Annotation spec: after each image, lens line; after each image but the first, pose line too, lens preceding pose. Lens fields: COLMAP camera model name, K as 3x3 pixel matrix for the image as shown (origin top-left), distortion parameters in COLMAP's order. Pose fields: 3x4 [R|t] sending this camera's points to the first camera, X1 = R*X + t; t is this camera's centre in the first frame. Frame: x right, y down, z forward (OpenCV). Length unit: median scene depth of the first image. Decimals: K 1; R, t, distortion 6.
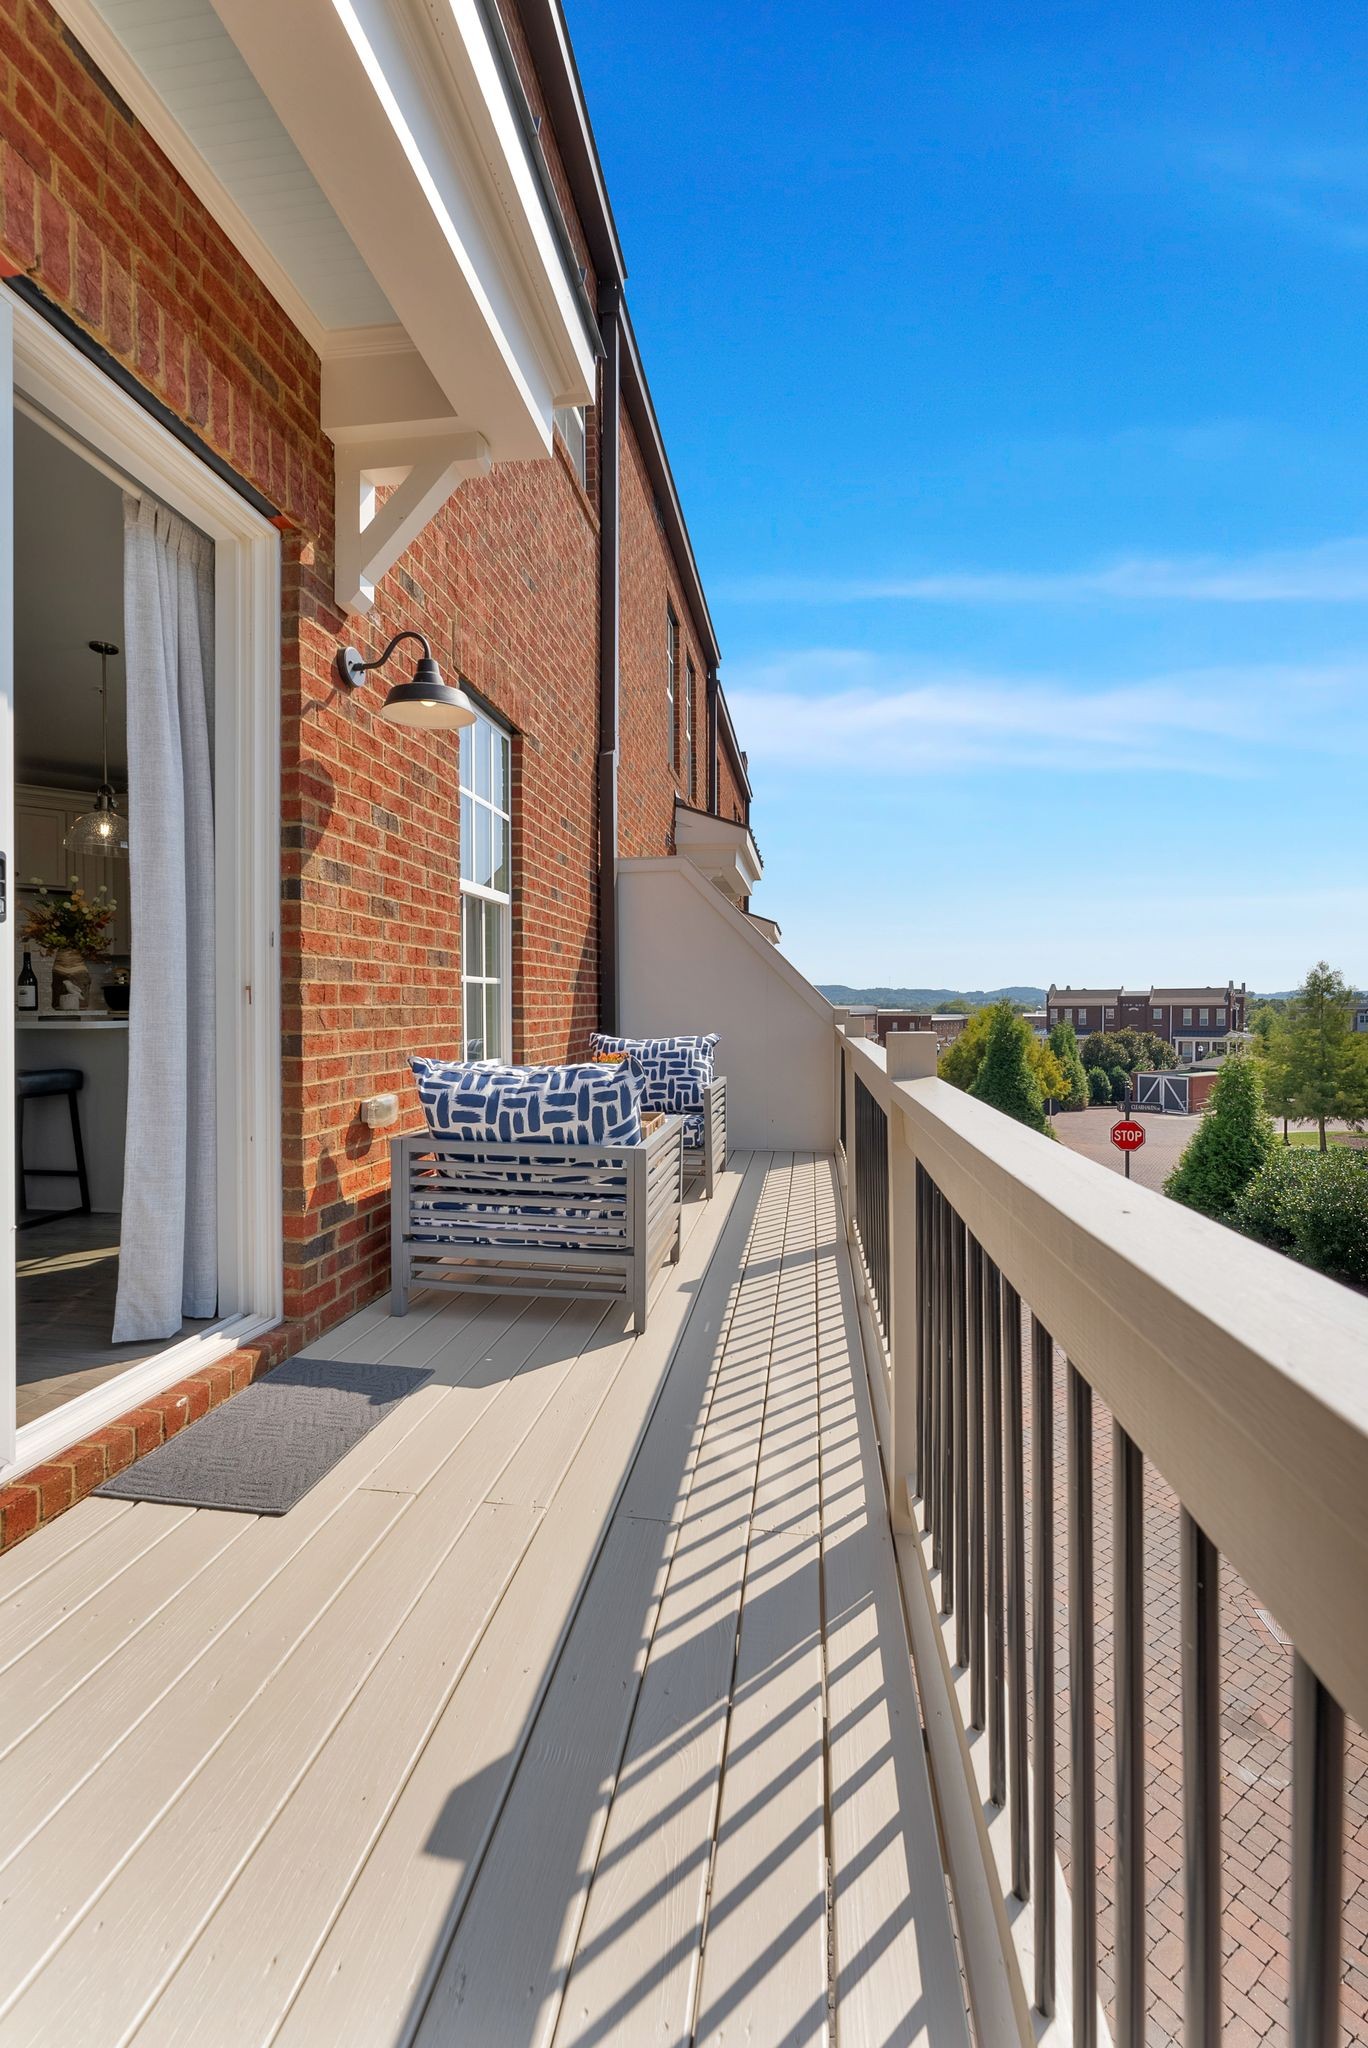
lens RADIAL K [[815.6, 0, 685.4], [0, 815.6, 1013.4], [0, 0, 1]] dist [0.002502, -0.000803]
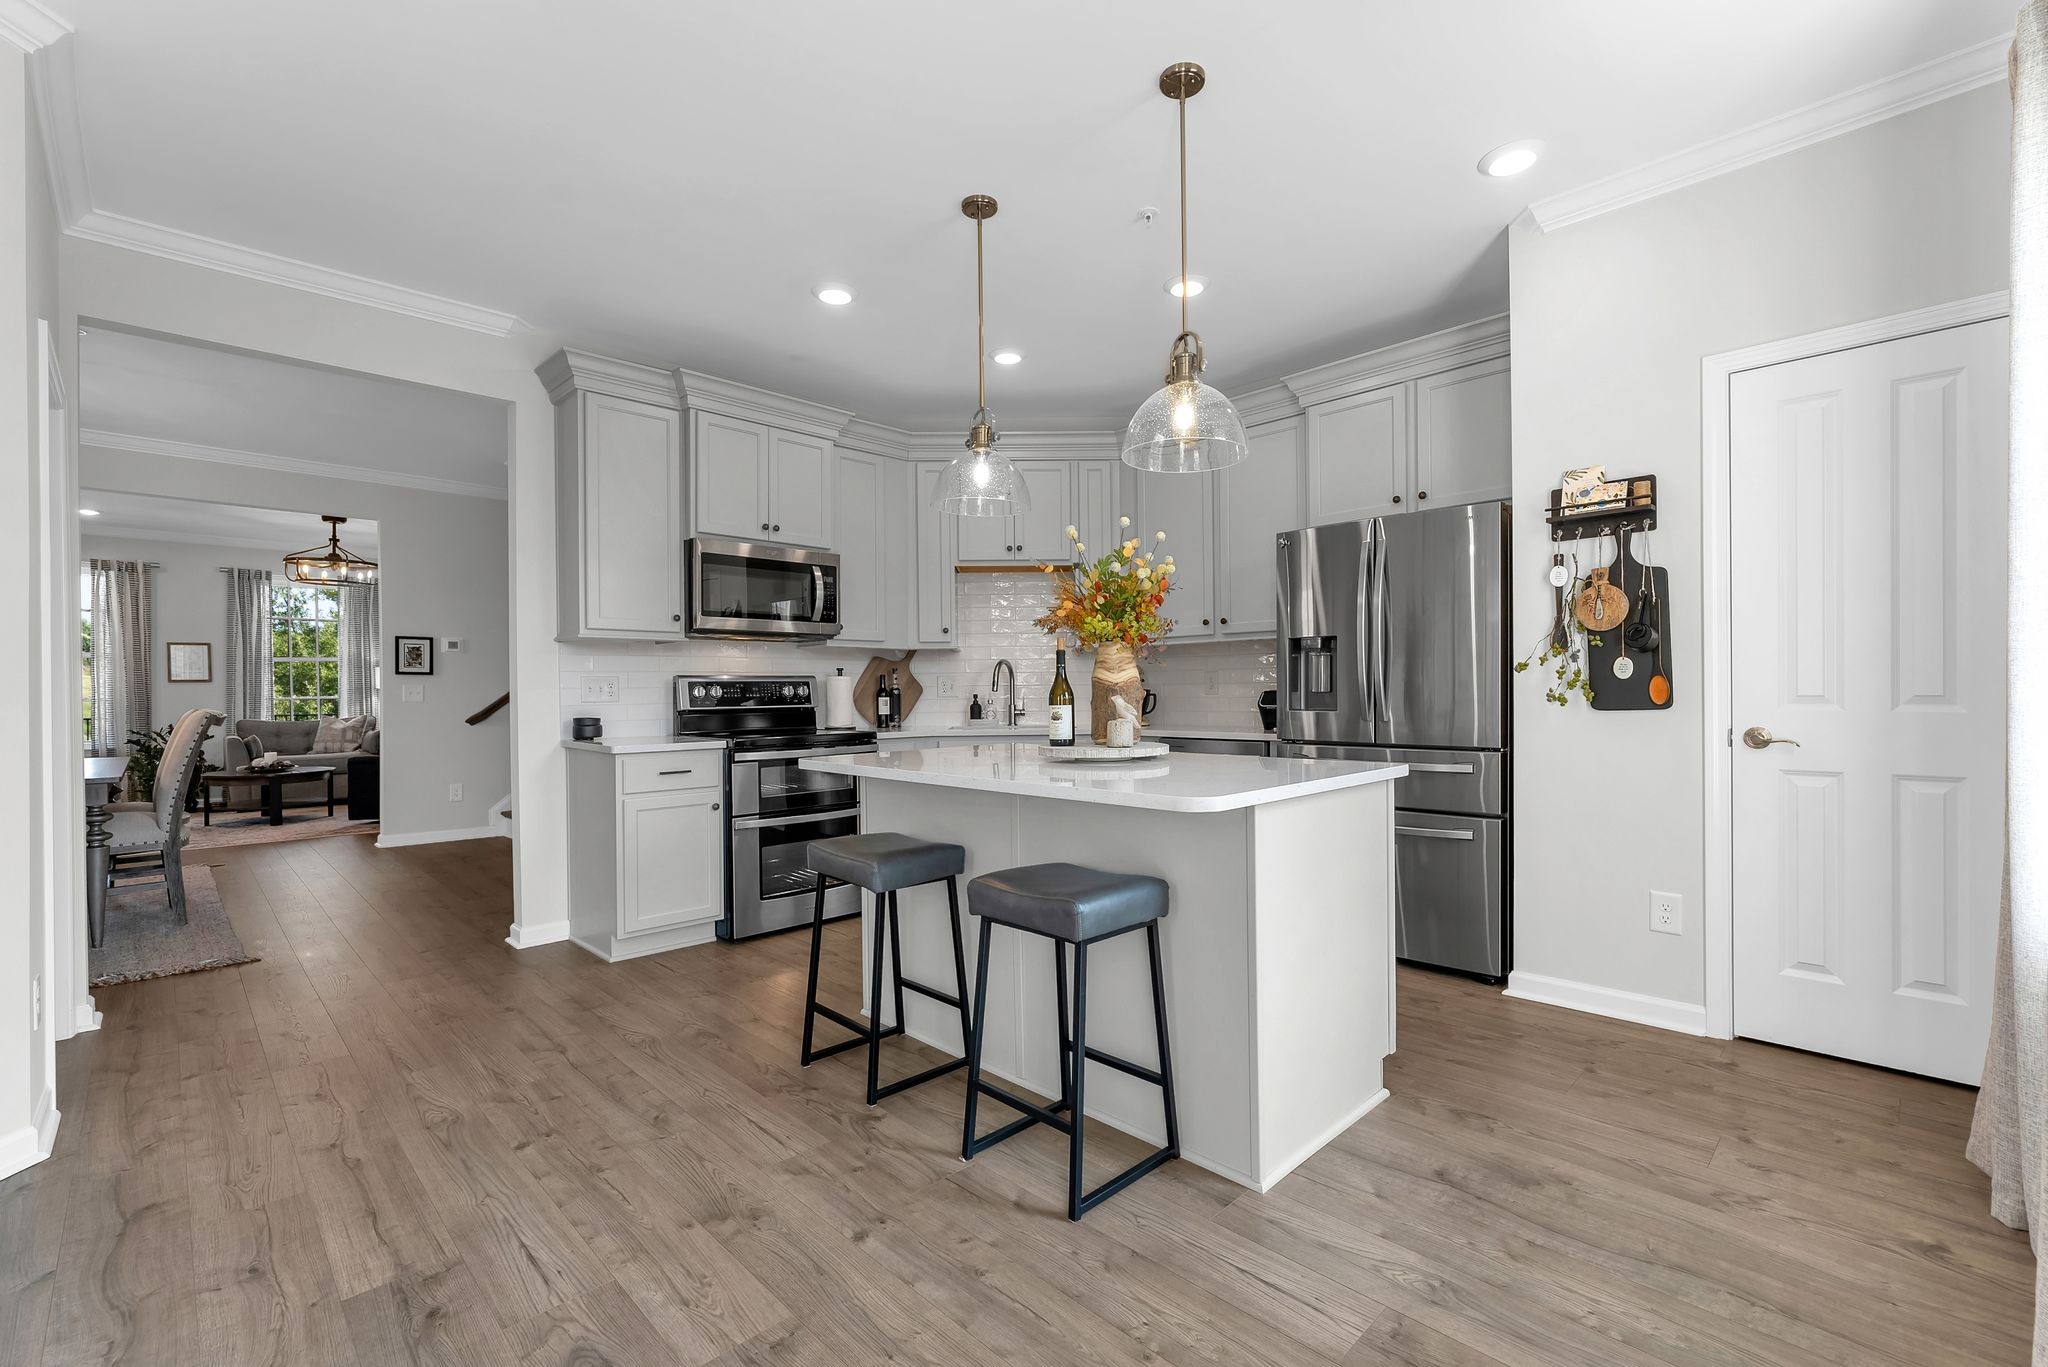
lens RADIAL K [[881.5, 0, 1020.8], [0, 881.5, 694.4], [0, 0, 1]] dist [-0.002482, 0.000186]
pose [[0.797306, -0.005920, -0.603547, -0.429769], [0.002805, 0.999977, -0.006104, -0.037475], [0.603569, 0.003174, 0.797304, 0.454638]]
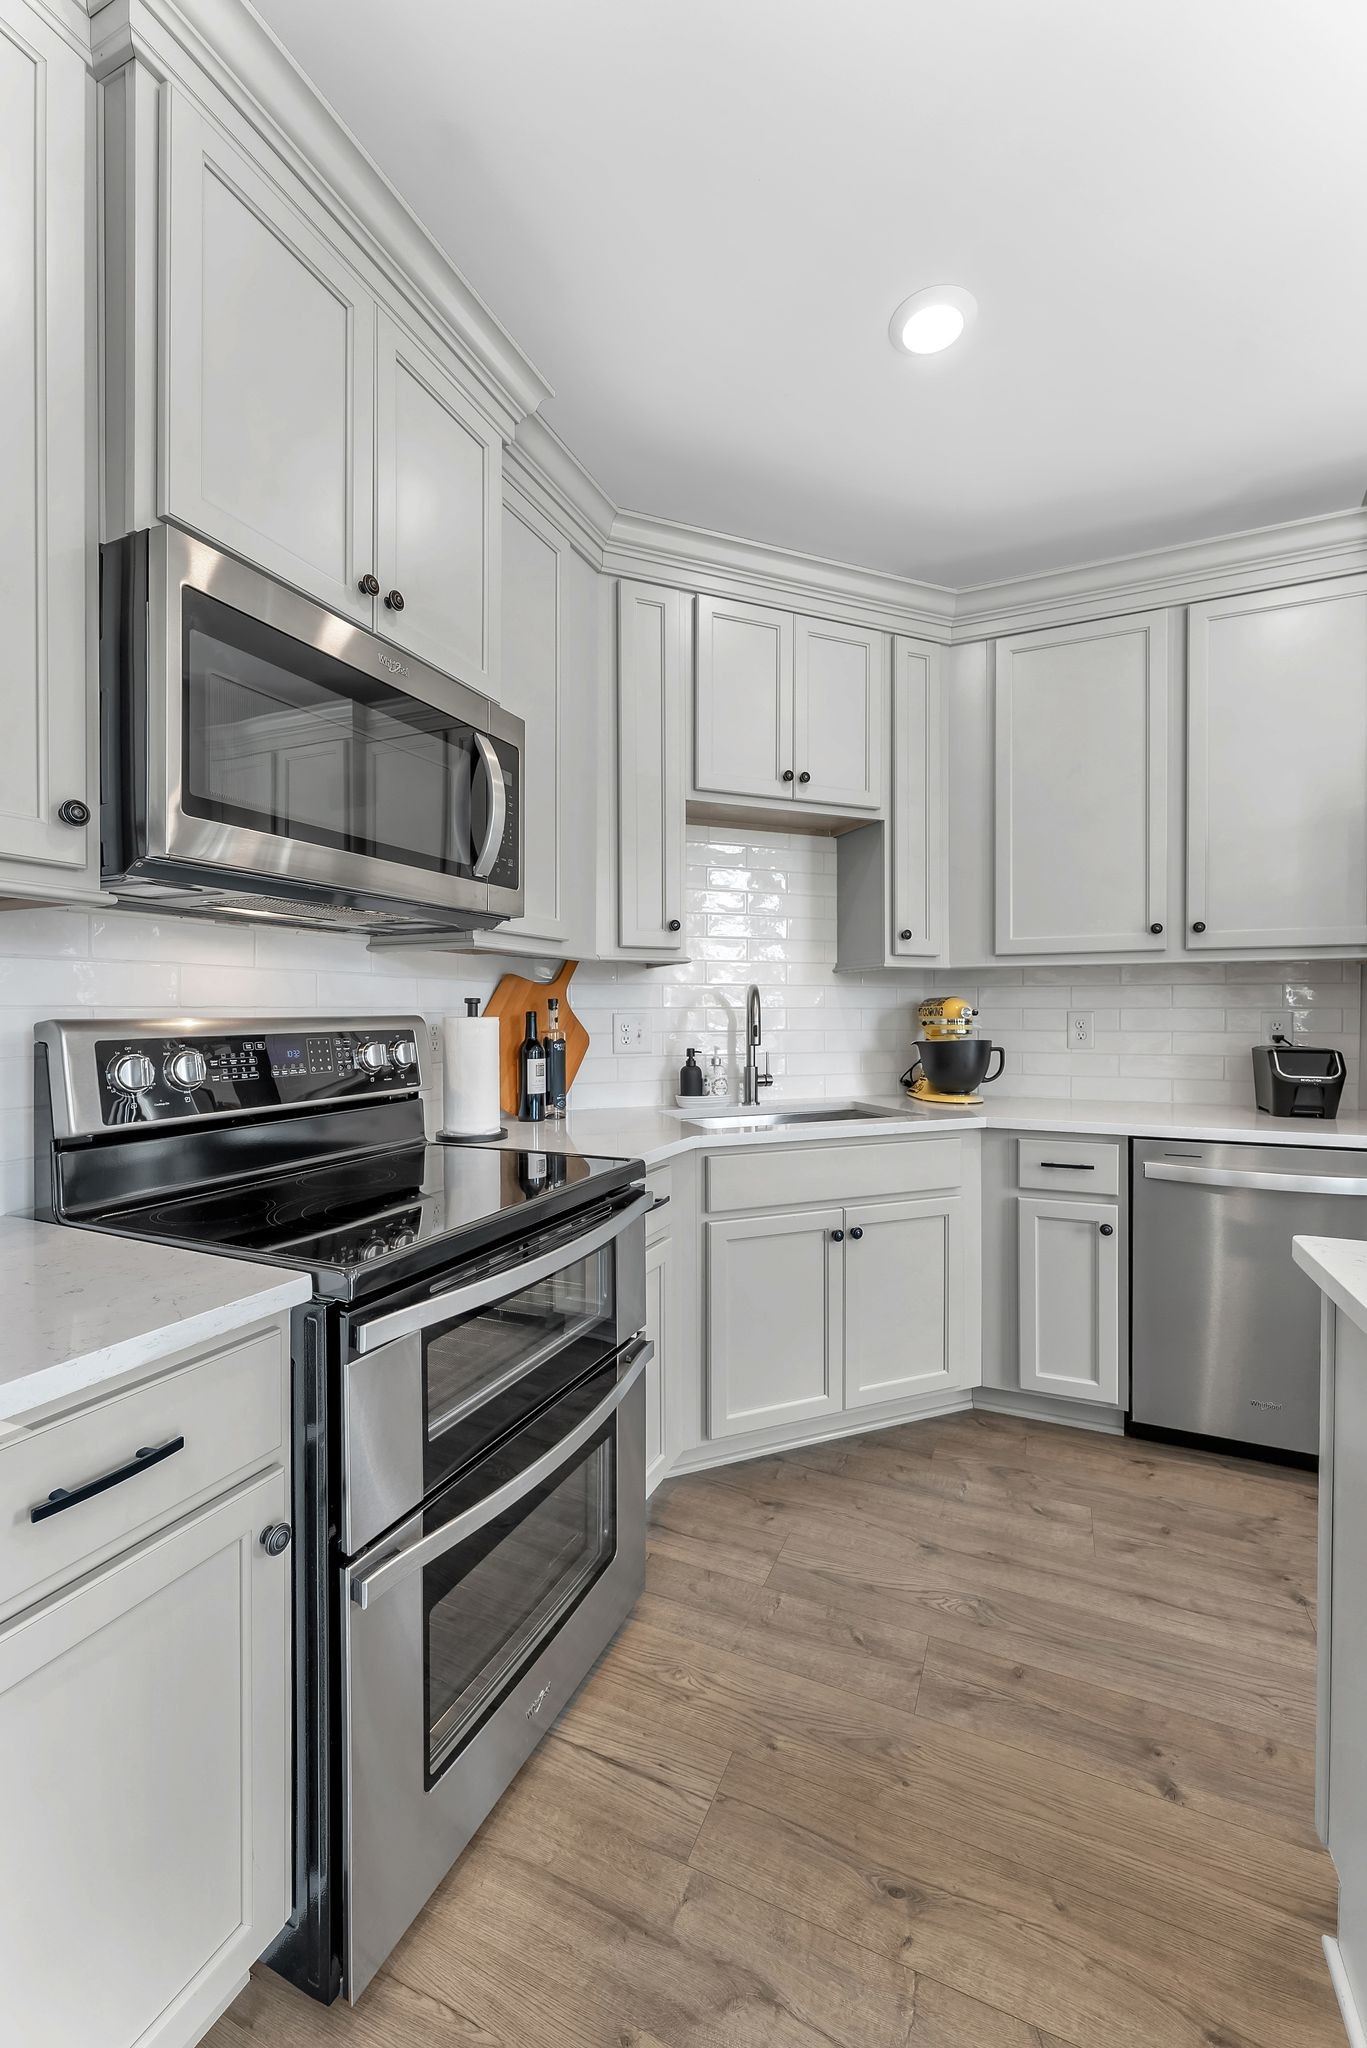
lens RADIAL K [[815.6, 0, 686.4], [0, 815.6, 1018.5], [0, 0, 1]] dist [0.002502, -0.000803]
pose [[0.963864, 0.001131, -0.266393, -0.781299], [-0.001396, 0.999999, -0.000807, -0.053991], [0.266391, 0.001150, 0.963864, 0.650027]]
